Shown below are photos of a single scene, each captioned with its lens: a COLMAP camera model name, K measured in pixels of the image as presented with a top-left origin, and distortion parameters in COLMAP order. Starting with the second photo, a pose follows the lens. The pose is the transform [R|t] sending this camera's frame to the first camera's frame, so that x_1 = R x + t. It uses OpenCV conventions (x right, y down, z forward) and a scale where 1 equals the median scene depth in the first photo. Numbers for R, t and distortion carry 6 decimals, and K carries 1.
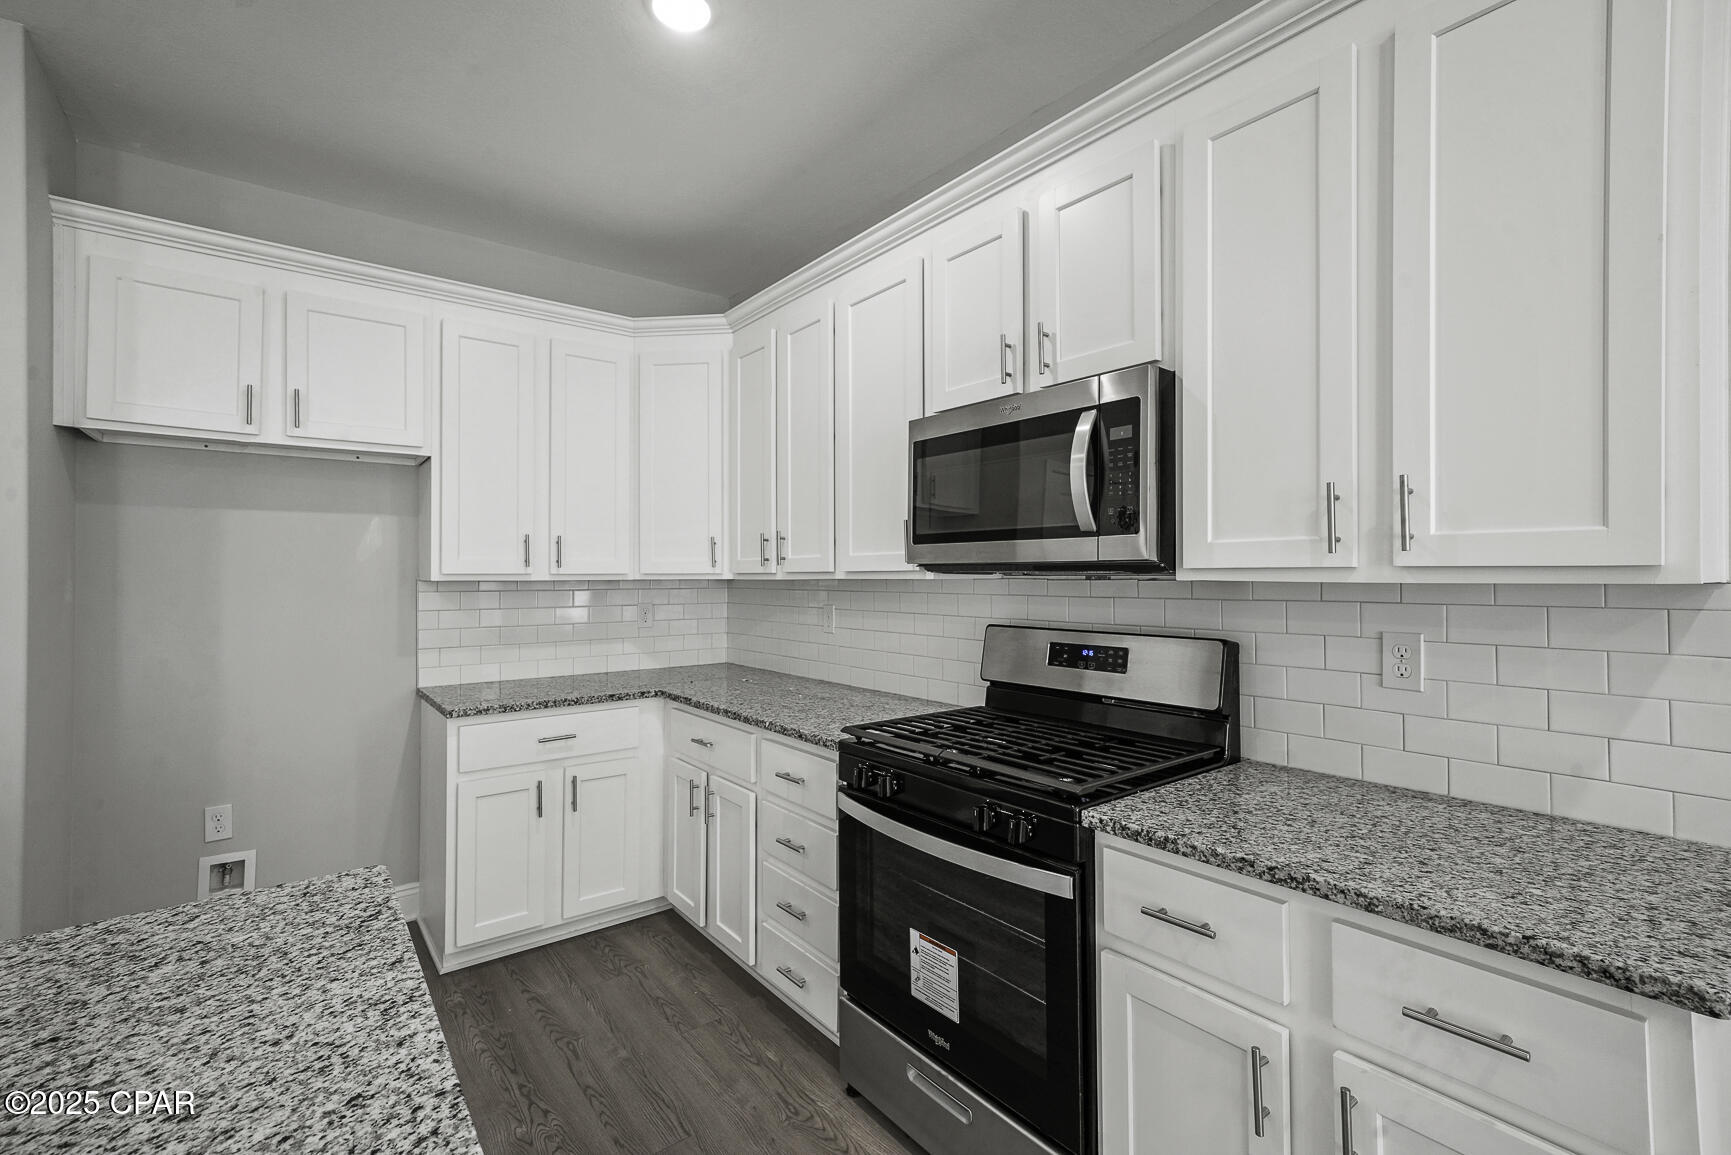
lens RADIAL K [[790.3, 0, 864.9], [0, 790.3, 565.5], [0, 0, 1]] dist [0.000659, 0.000019]
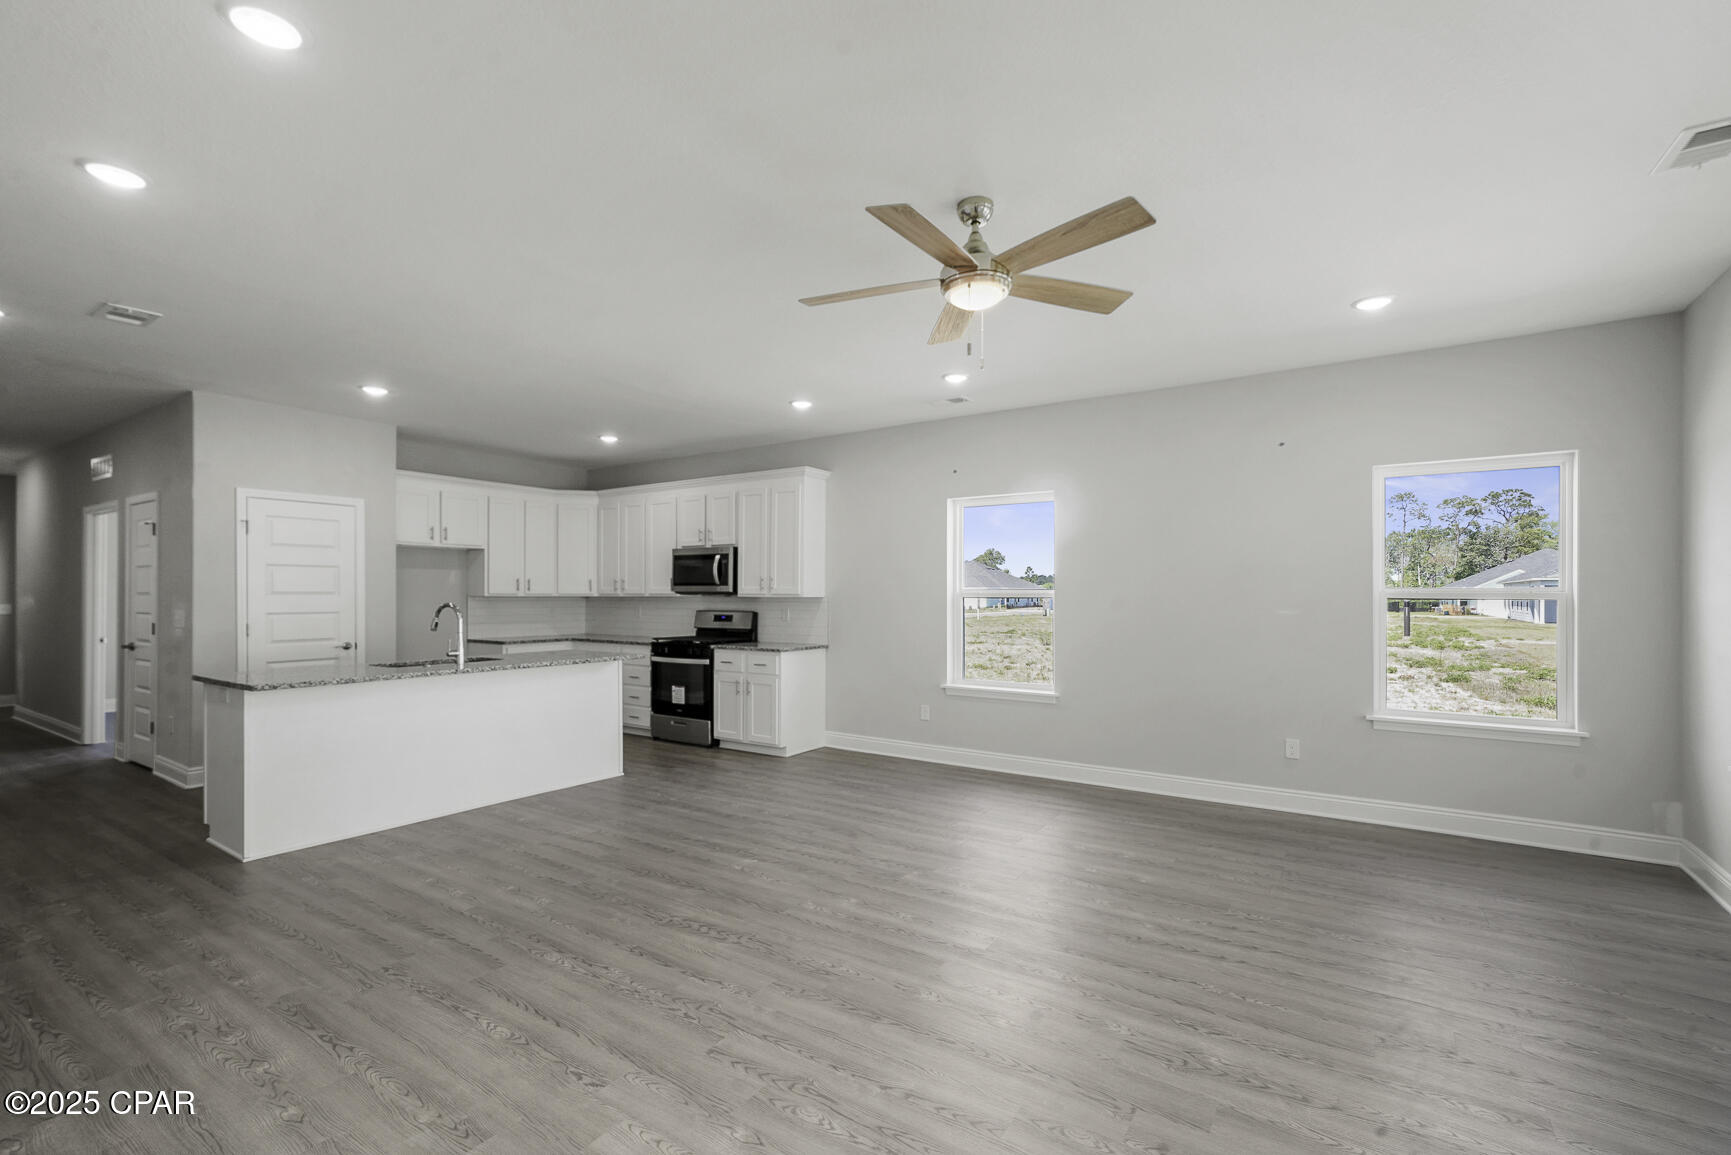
lens RADIAL K [[789.0, 0, 867.1], [0, 789.0, 592.6], [0, 0, 1]] dist [0.003435, 0.000646]
pose [[0.949849, 0.007054, 0.312630, -0.245325], [-0.009554, 0.999933, 0.006466, -0.033228], [-0.312564, -0.009129, 0.949853, -2.930721]]
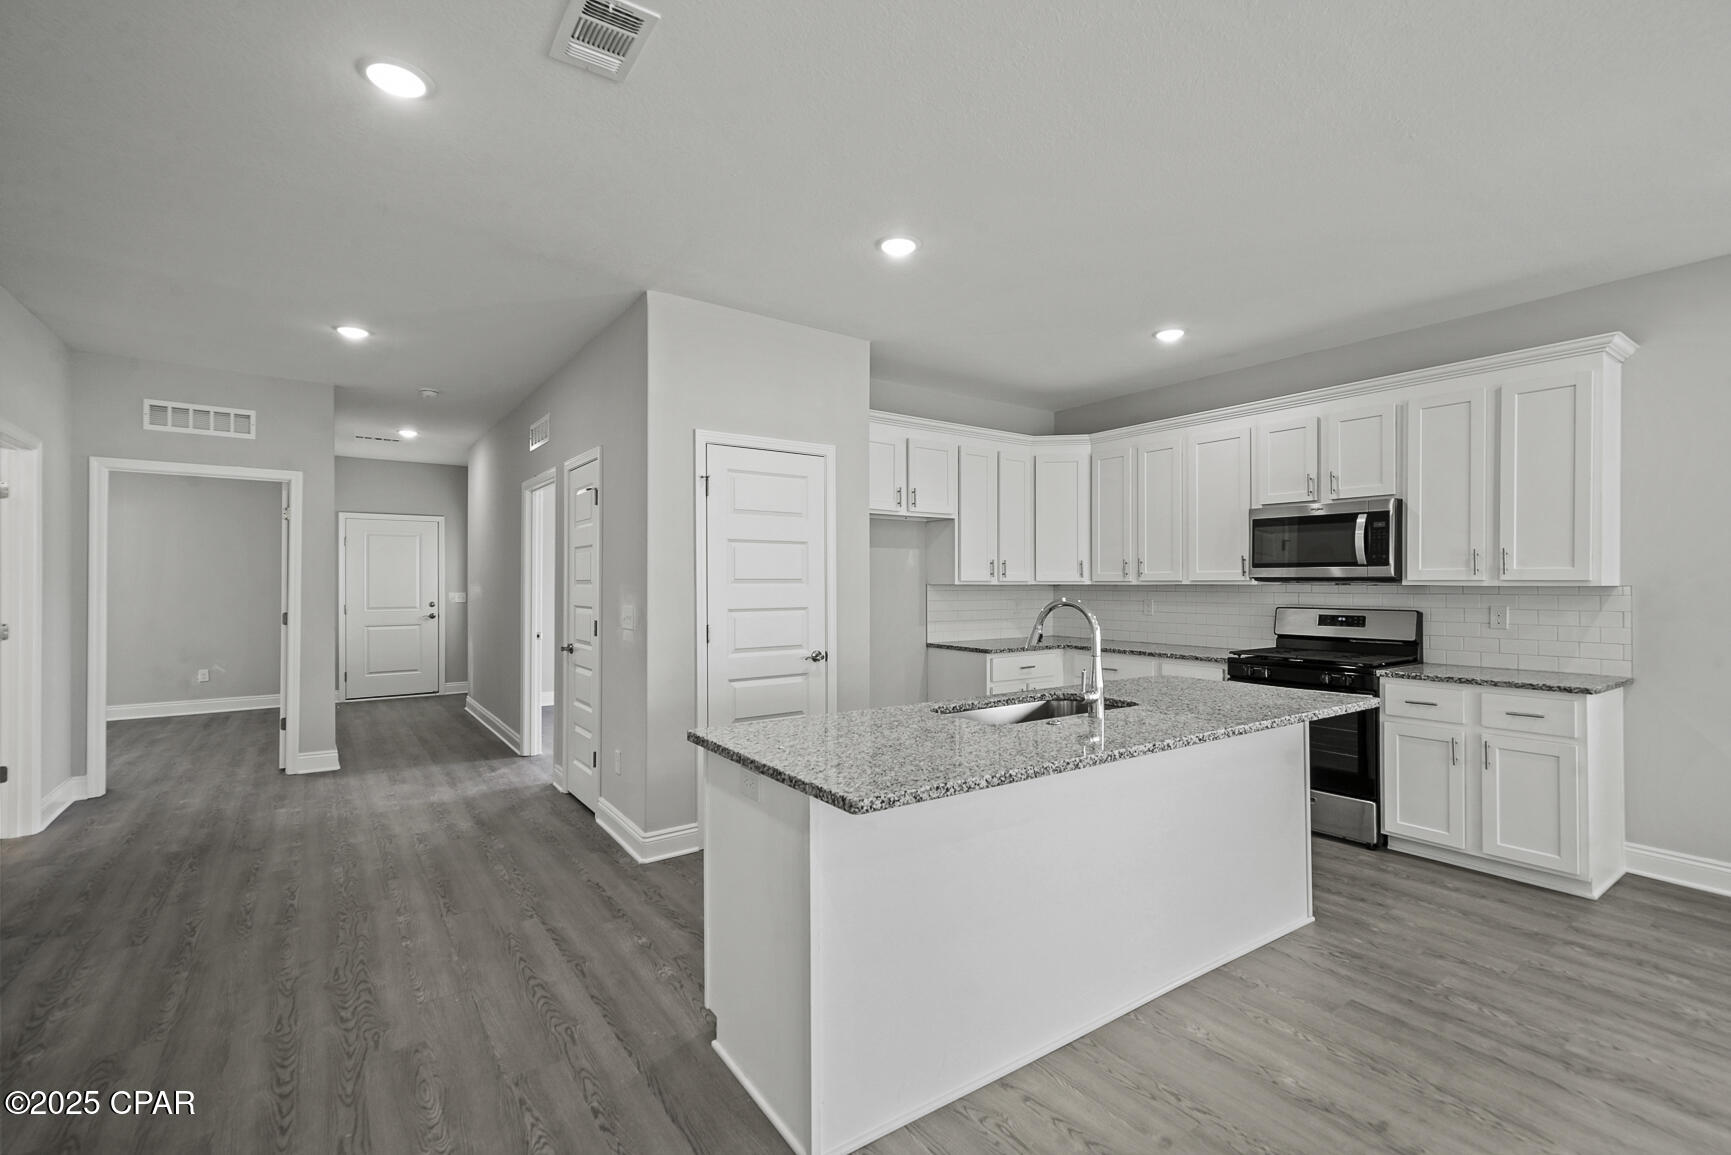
lens RADIAL K [[783.4, 0, 865.5], [0, 783.4, 577.5], [0, 0, 1]] dist [0.001257, 0.000061]
pose [[0.999078, 0.004113, -0.042745, -1.054624], [-0.003902, 0.999980, 0.005034, -0.008989], [0.042765, -0.004862, 0.999073, -1.355547]]
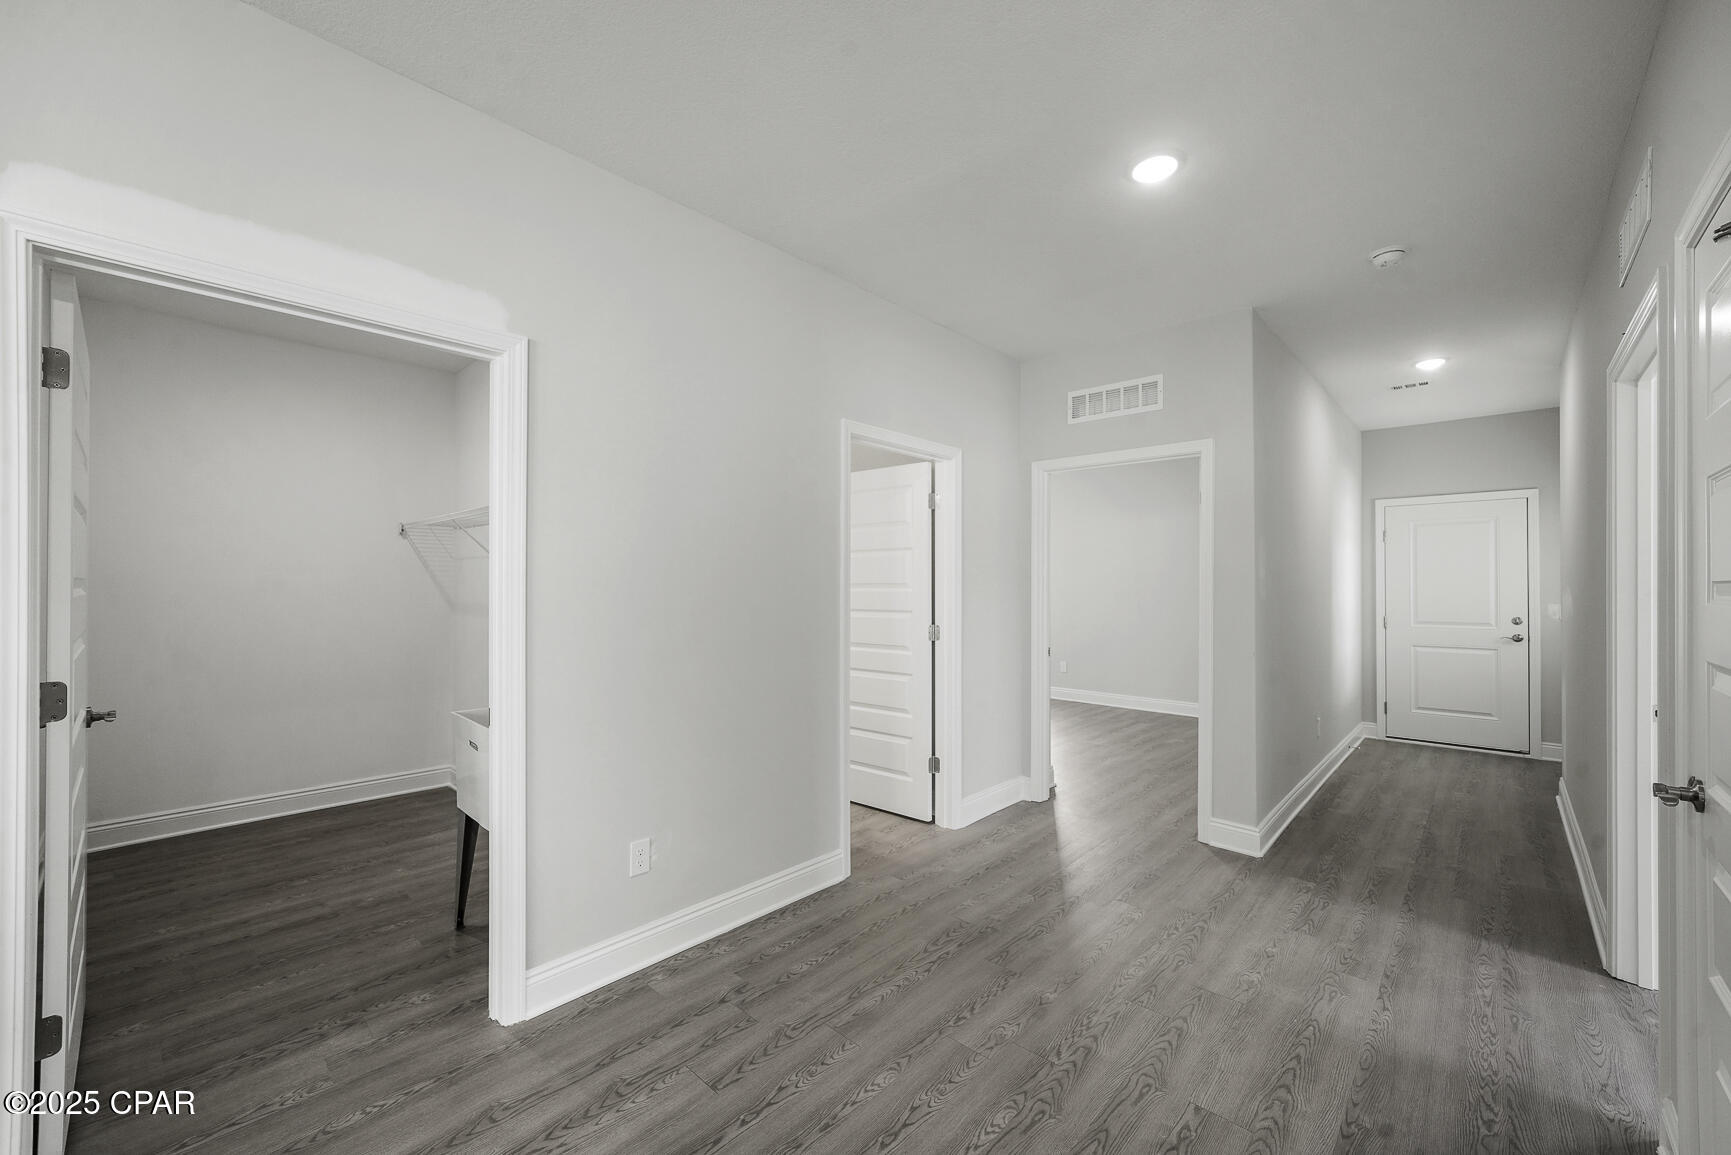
lens RADIAL K [[675.5, 0, 871.7], [0, 675.5, 582.8], [0, 0, 1]] dist [-0.008969, 0.000118]
pose [[0.156175, -0.000068, -0.987729, -1.589403], [0.007520, 0.999971, 0.001120, 0.009049], [0.987701, -0.007602, 0.156171, 0.258438]]
